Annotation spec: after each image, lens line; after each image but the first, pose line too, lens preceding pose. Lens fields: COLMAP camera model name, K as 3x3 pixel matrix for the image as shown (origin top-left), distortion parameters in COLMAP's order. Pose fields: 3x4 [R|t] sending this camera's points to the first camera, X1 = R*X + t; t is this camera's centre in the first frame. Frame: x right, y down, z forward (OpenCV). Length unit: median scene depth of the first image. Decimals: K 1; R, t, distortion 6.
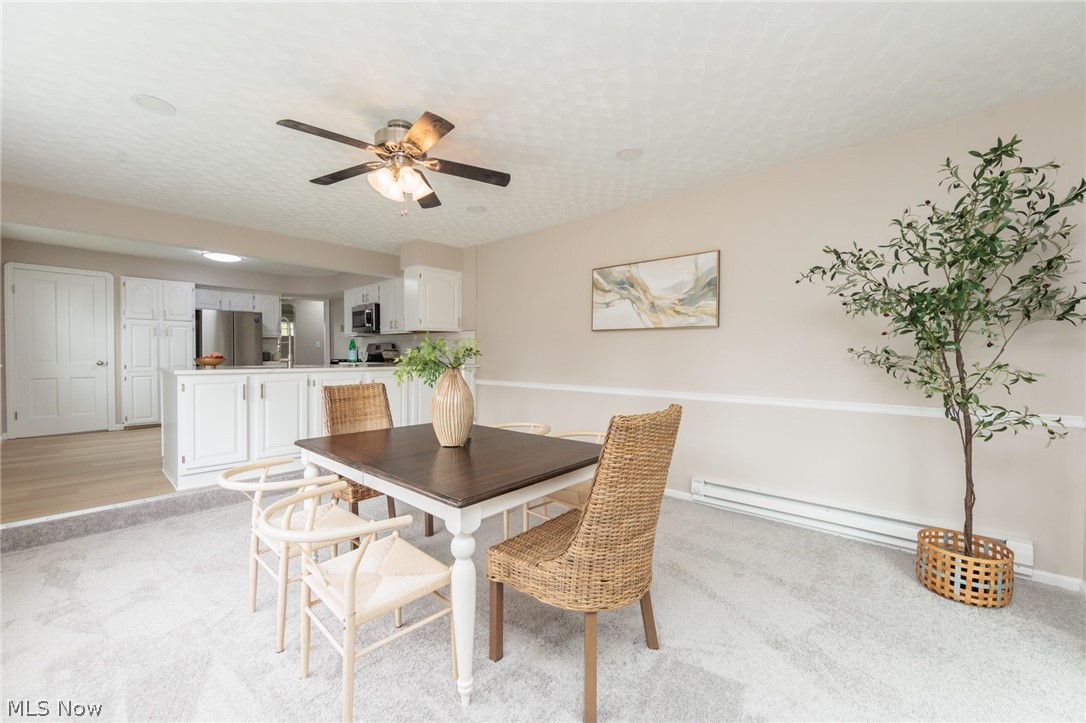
lens RADIAL K [[426.0, 0, 553.2], [0, 426.0, 362.6], [0, 0, 1]] dist [-0.006358, 0.000283]
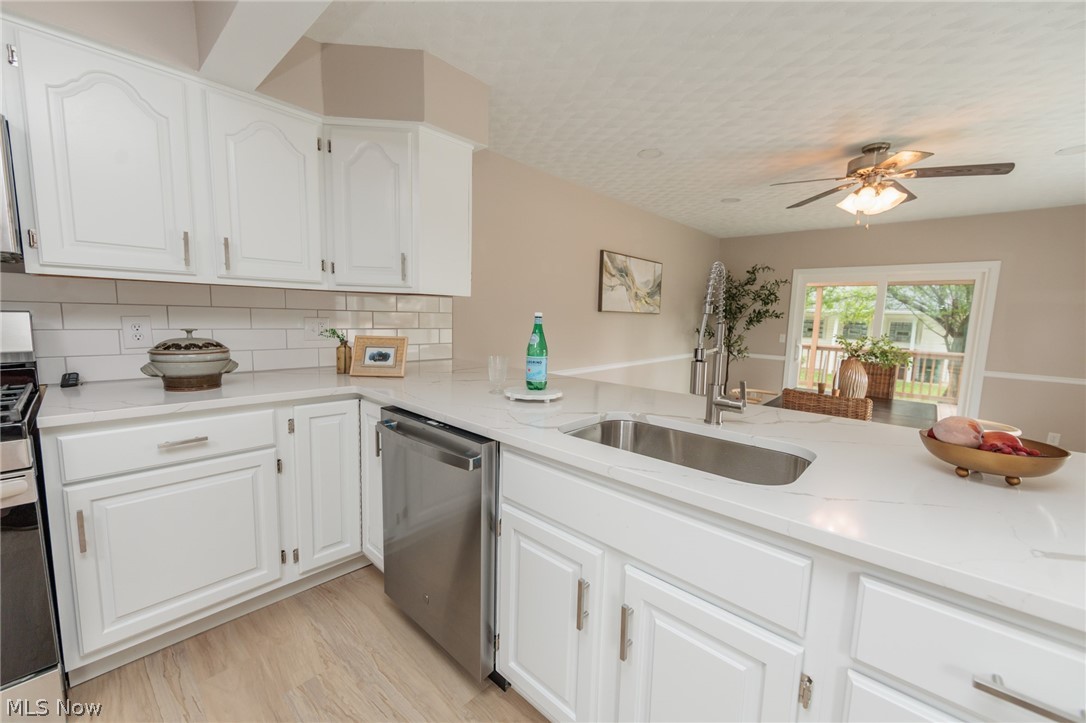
lens RADIAL K [[426.0, 0, 545.7], [0, 426.0, 362.1], [0, 0, 1]] dist [-0.006358, 0.000283]
pose [[0.014610, -0.117646, 0.992948, -0.701459], [-0.005881, 0.993027, 0.117742, -0.054681], [-0.999876, -0.007560, 0.013816, 0.834360]]
